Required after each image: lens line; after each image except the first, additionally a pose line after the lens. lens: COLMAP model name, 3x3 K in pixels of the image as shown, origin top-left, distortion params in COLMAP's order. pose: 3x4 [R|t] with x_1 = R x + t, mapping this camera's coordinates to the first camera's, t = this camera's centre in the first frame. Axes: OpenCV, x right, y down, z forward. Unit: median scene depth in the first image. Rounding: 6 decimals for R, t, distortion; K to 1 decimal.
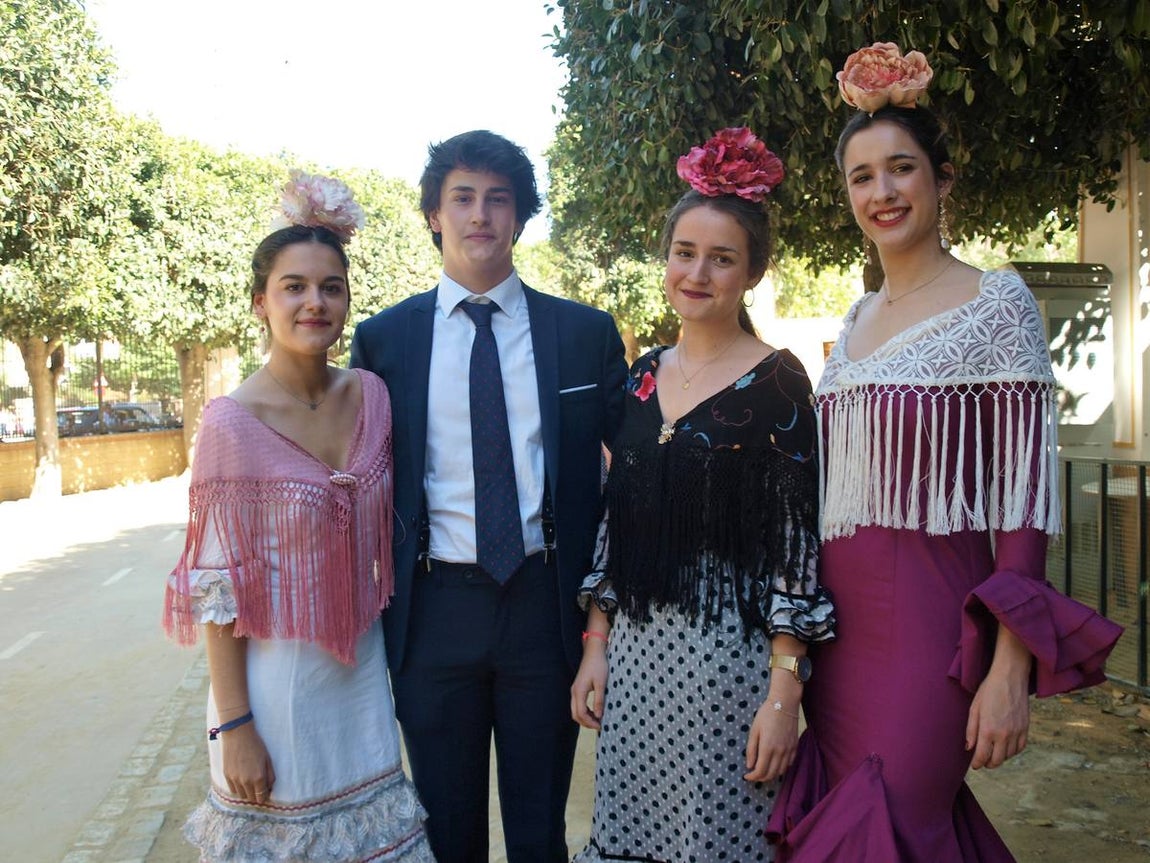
lens RADIAL K [[1234.8, 0, 575.0], [0, 1234.8, 431.5], [0, 0, 1]] dist [-0.012686, -0.020199]
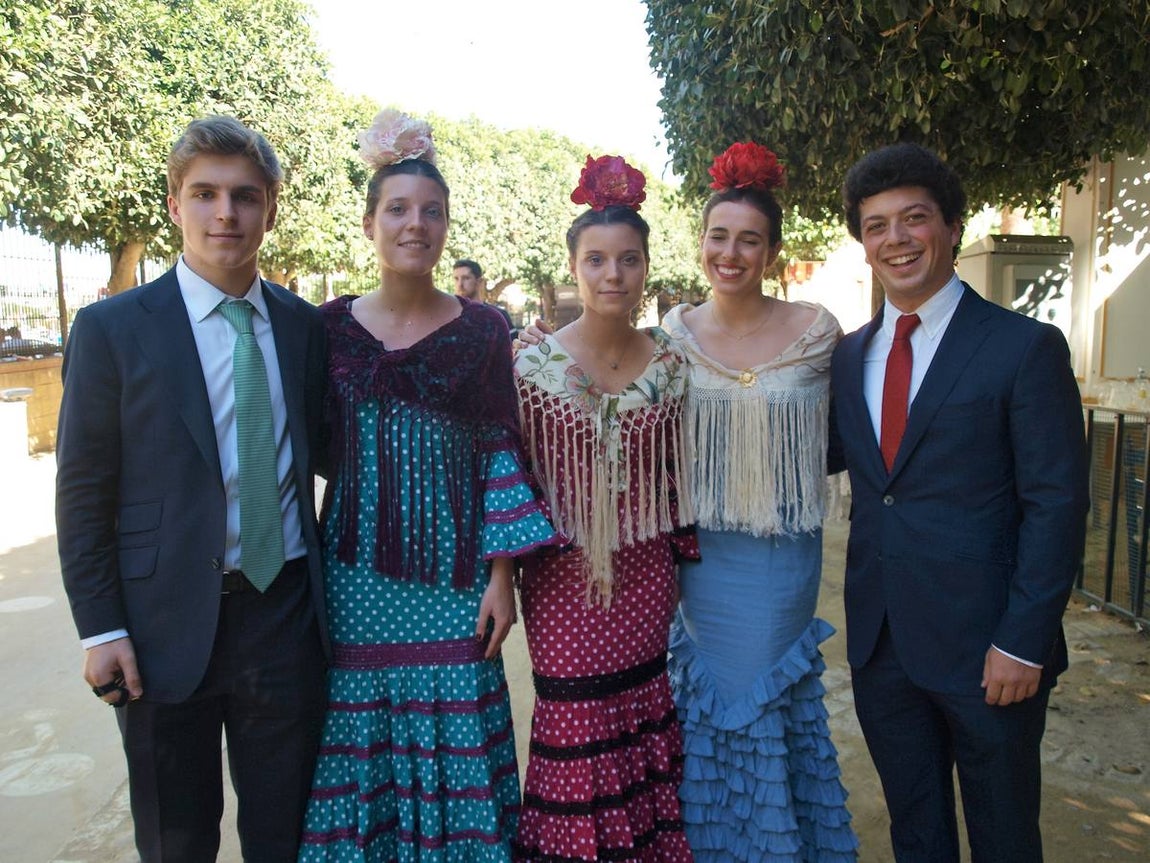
lens RADIAL K [[1234.8, 0, 575.0], [0, 1234.8, 431.5], [0, 0, 1]] dist [-0.012686, -0.020199]
pose [[0.982103, 0.033545, -0.185332, 0.137138], [-0.018423, 0.996402, 0.082721, -0.025658], [0.187440, -0.077826, 0.979188, -0.265599]]
